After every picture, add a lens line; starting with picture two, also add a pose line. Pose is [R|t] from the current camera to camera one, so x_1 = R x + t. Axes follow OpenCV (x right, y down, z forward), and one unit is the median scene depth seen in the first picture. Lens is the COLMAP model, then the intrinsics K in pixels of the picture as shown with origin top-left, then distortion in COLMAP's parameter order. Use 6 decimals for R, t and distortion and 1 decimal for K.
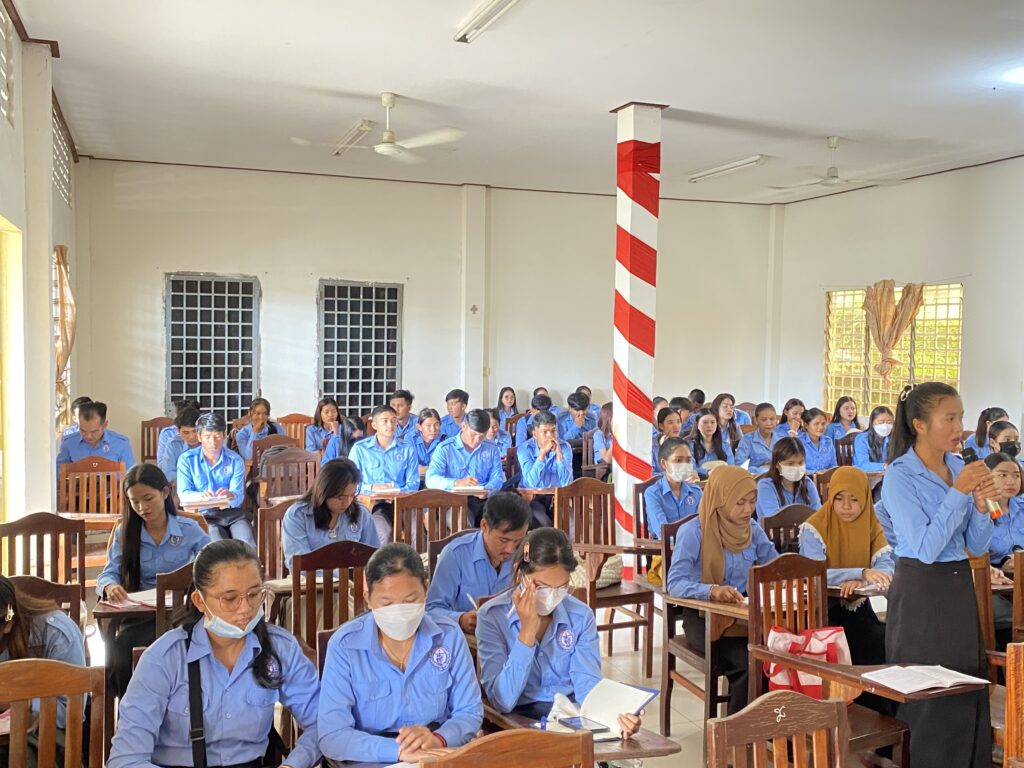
lens RADIAL K [[967.4, 0, 528.9], [0, 967.4, 383.9], [0, 0, 1]] dist [0.076535, -0.170183]
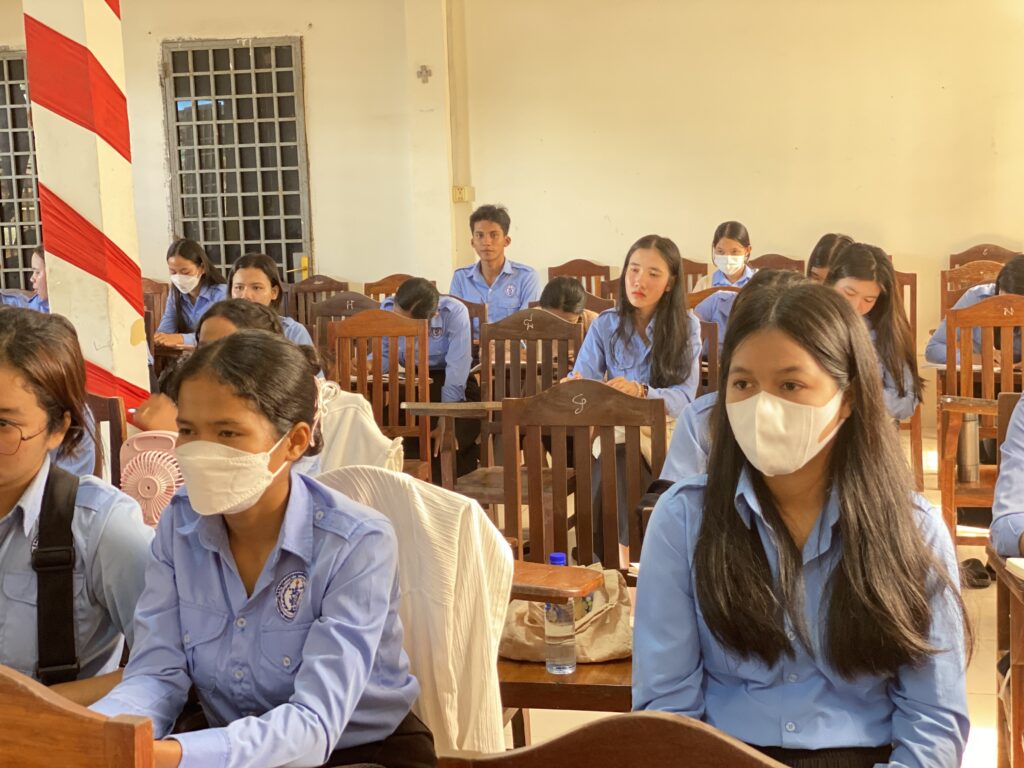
lens RADIAL K [[1633.2, 0, 512.0], [0, 1633.2, 384.0], [0, 0, 1]] dist [0.120563, -0.140771]
pose [[0.809793, 0.036017, -0.585608, 0.540070], [0.027764, 0.994643, 0.099567, 0.001986], [0.586058, -0.096888, 0.804456, 0.325890]]
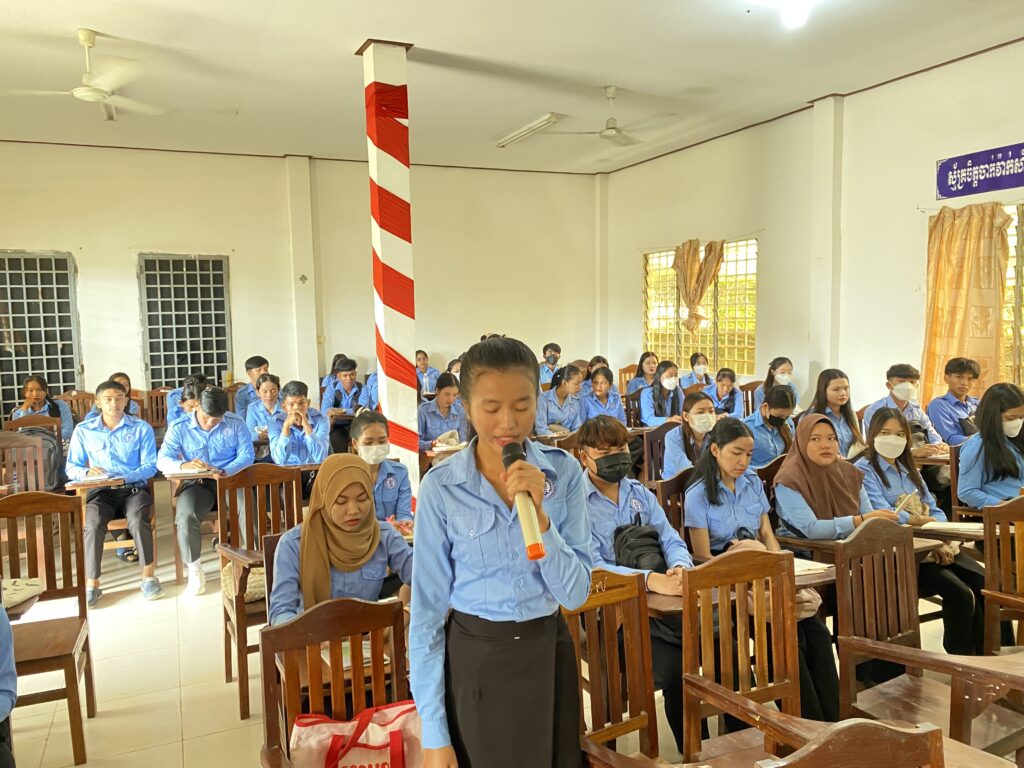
lens RADIAL K [[787.9, 0, 513.0], [0, 787.9, 389.7], [0, 0, 1]] dist [0.009013, -0.004910]
pose [[0.997784, -0.038148, 0.054510, 0.124788], [0.035093, 0.997817, 0.055947, 0.001135], [-0.056525, -0.053910, 0.996945, 0.156760]]
